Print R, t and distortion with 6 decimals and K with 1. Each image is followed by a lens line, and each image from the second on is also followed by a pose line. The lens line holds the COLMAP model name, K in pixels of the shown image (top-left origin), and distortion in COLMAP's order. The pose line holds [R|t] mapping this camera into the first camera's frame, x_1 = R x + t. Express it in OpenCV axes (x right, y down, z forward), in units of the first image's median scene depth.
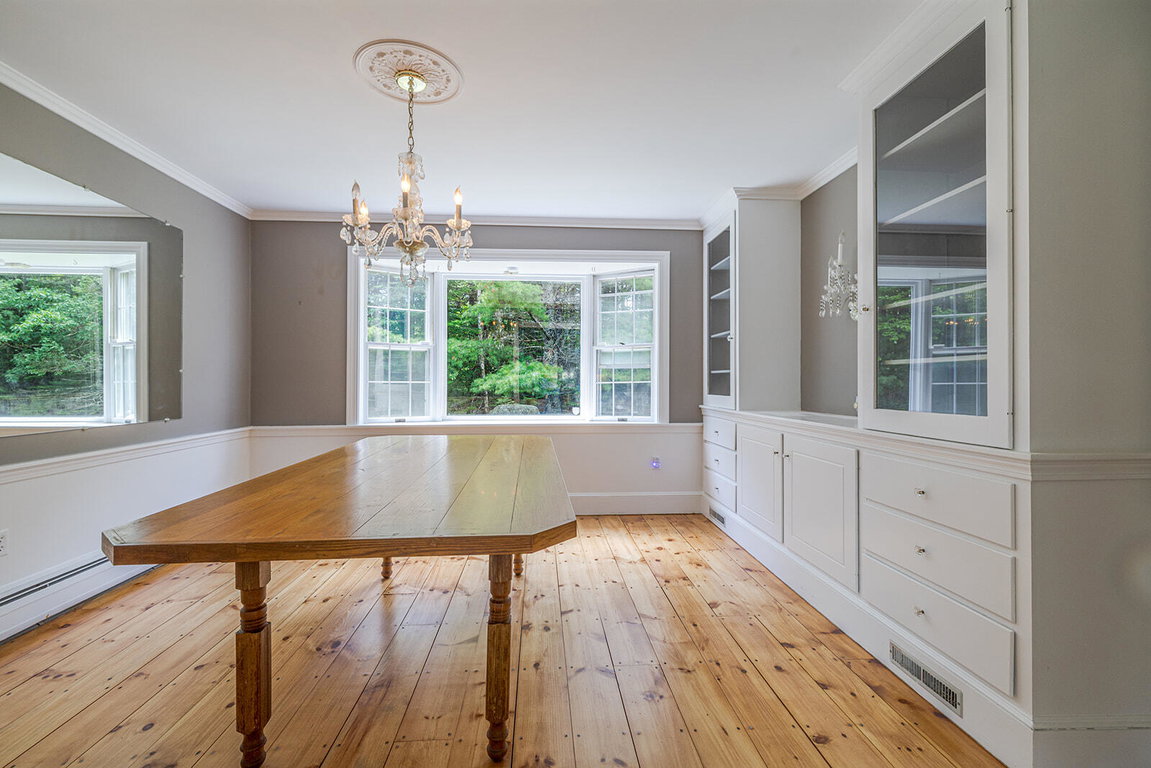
lens RADIAL K [[500.5, 0, 571.8], [0, 500.5, 383.3], [0, 0, 1]] dist [-0.001442, 0.001596]
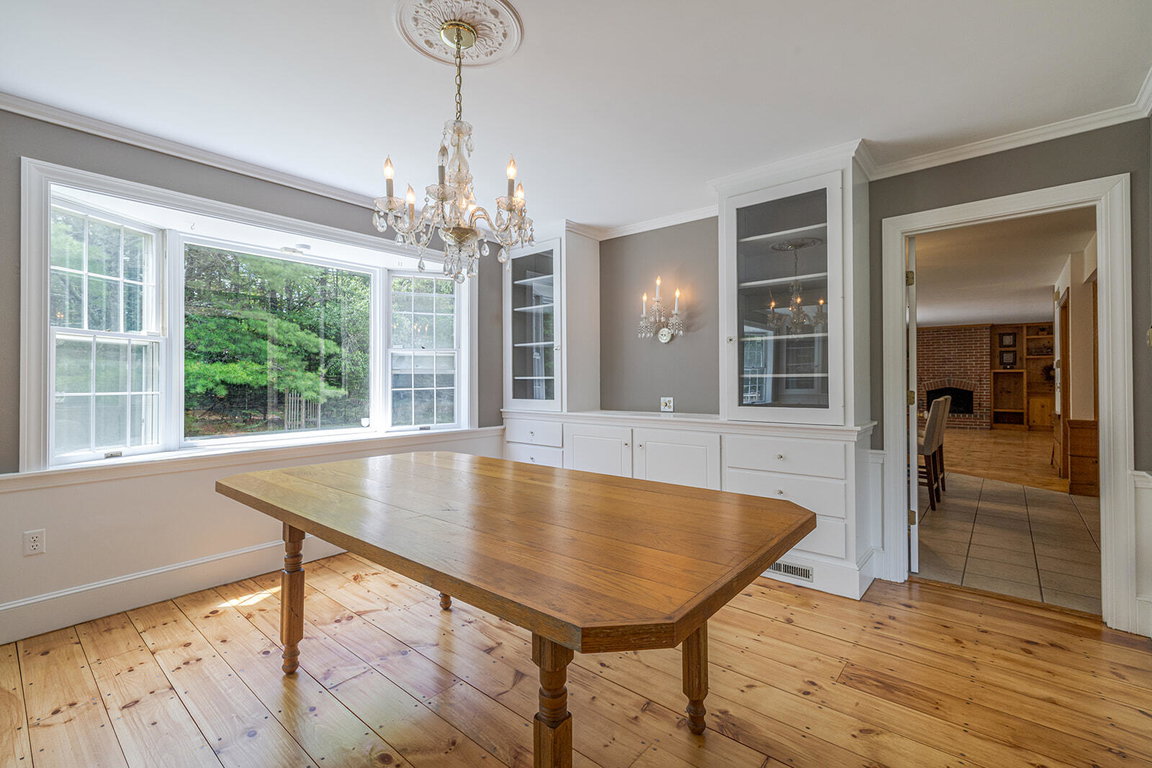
lens RADIAL K [[501.0, 0, 581.7], [0, 501.0, 383.3], [0, 0, 1]] dist [-0.001442, 0.001596]
pose [[0.696830, -0.008402, 0.717187, -0.386192], [0.007465, 0.999962, 0.004463, -0.014271], [-0.717197, 0.002244, 0.696867, 0.136856]]
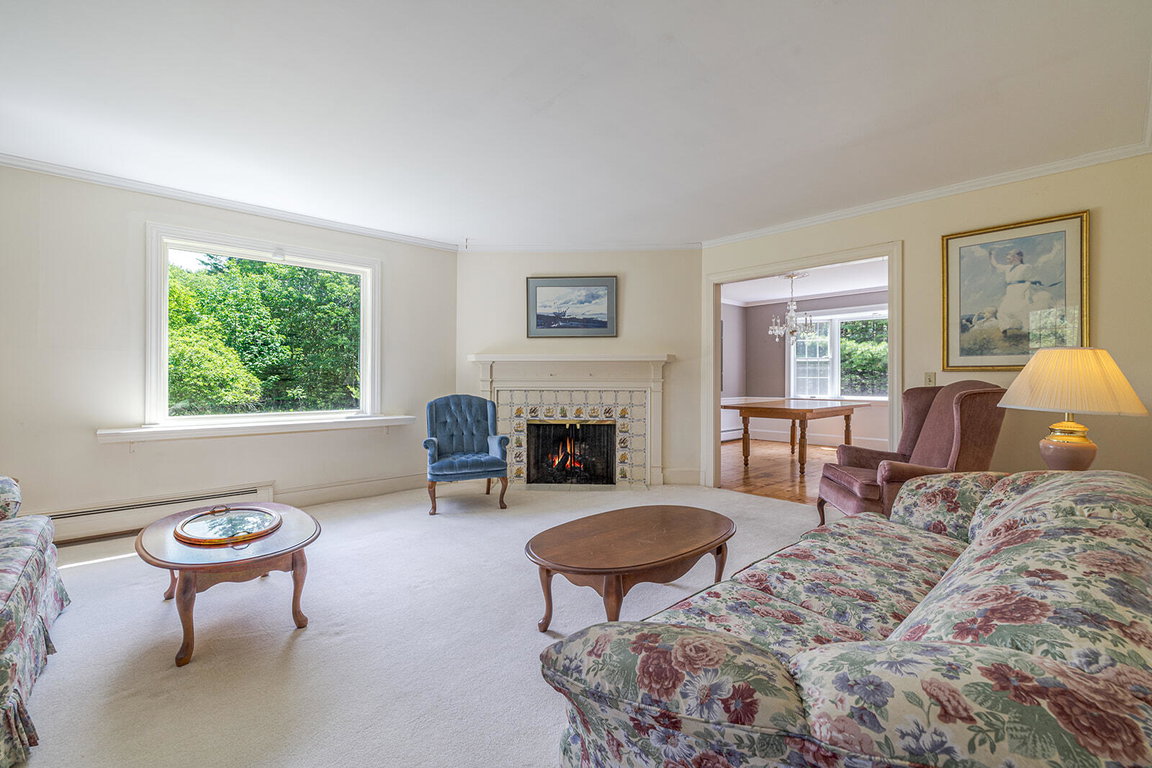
lens RADIAL K [[501.0, 0, 577.8], [0, 501.0, 380.1], [0, 0, 1]] dist [-0.001442, 0.001596]
pose [[0.629950, -0.000316, -0.776636, 0.606259], [0.004211, 0.999987, 0.003008, -0.002672], [0.776624, -0.005166, 0.629943, -0.964270]]
